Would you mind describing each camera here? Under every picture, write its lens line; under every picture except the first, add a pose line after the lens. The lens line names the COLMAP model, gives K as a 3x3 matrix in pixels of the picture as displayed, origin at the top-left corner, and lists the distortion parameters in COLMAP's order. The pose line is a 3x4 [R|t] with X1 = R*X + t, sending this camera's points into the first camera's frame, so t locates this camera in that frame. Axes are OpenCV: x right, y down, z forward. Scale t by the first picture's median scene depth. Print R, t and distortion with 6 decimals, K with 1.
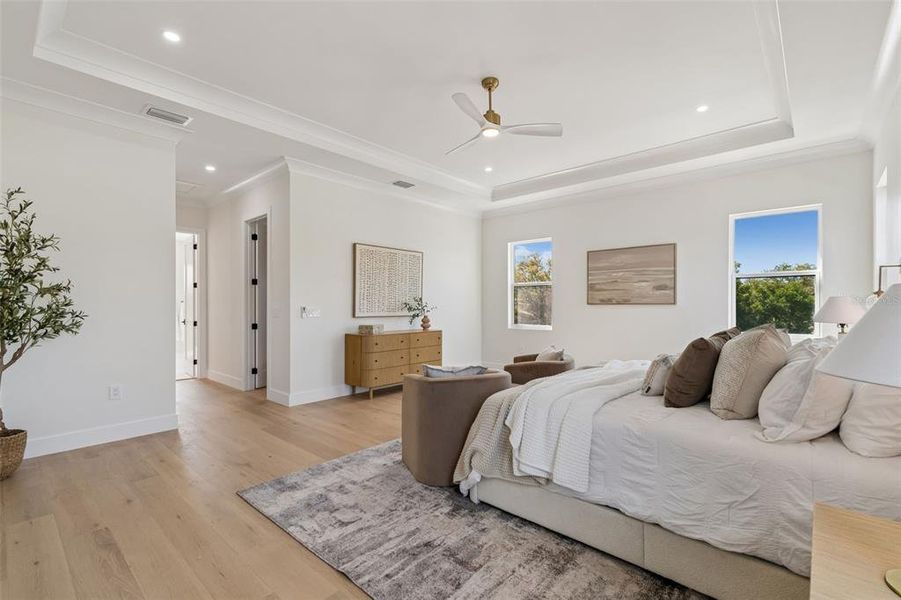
lens RADIAL K [[404.4, 0, 448.9], [0, 404.4, 303.0], [0, 0, 1]] dist [0.001573, 0.000057]
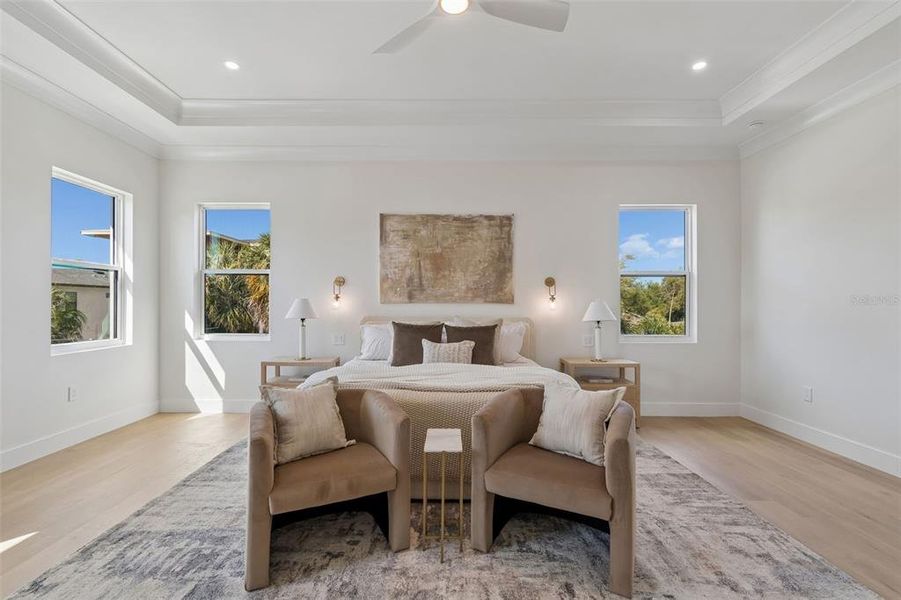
lens RADIAL K [[412.3, 0, 450.5], [0, 412.3, 300.0], [0, 0, 1]] dist [0.002008, -0.000401]
pose [[-0.671400, 0.007780, 0.741054, -0.211647], [-0.005854, 0.999858, -0.015801, 0.004161], [-0.741072, -0.014947, -0.671259, 0.898120]]
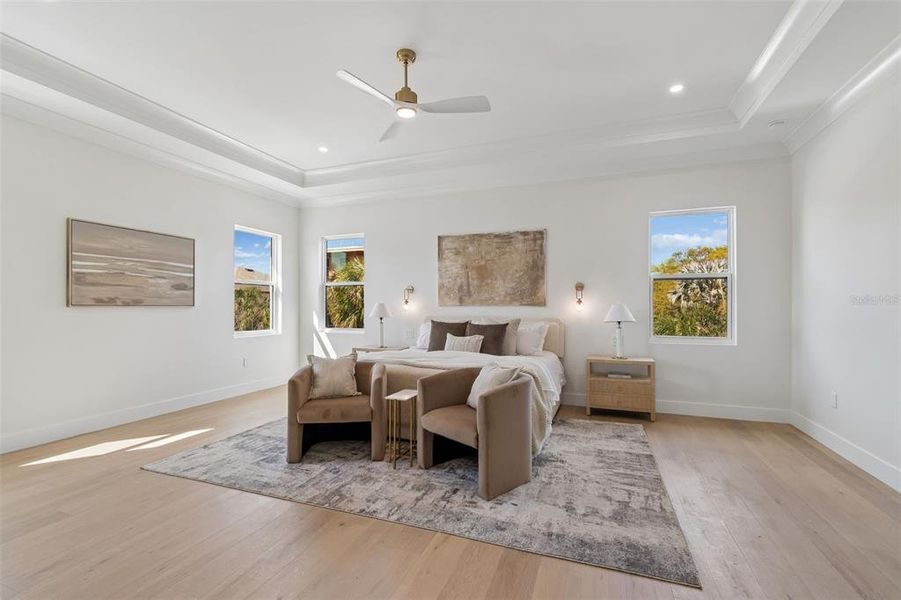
lens RADIAL K [[404.4, 0, 448.9], [0, 404.4, 303.0], [0, 0, 1]] dist [0.001573, 0.000057]
pose [[-0.364719, 0.010536, 0.931058, -0.486177], [-0.005788, 0.999891, -0.013583, 0.004294], [-0.931100, -0.010343, -0.364618, 0.796960]]
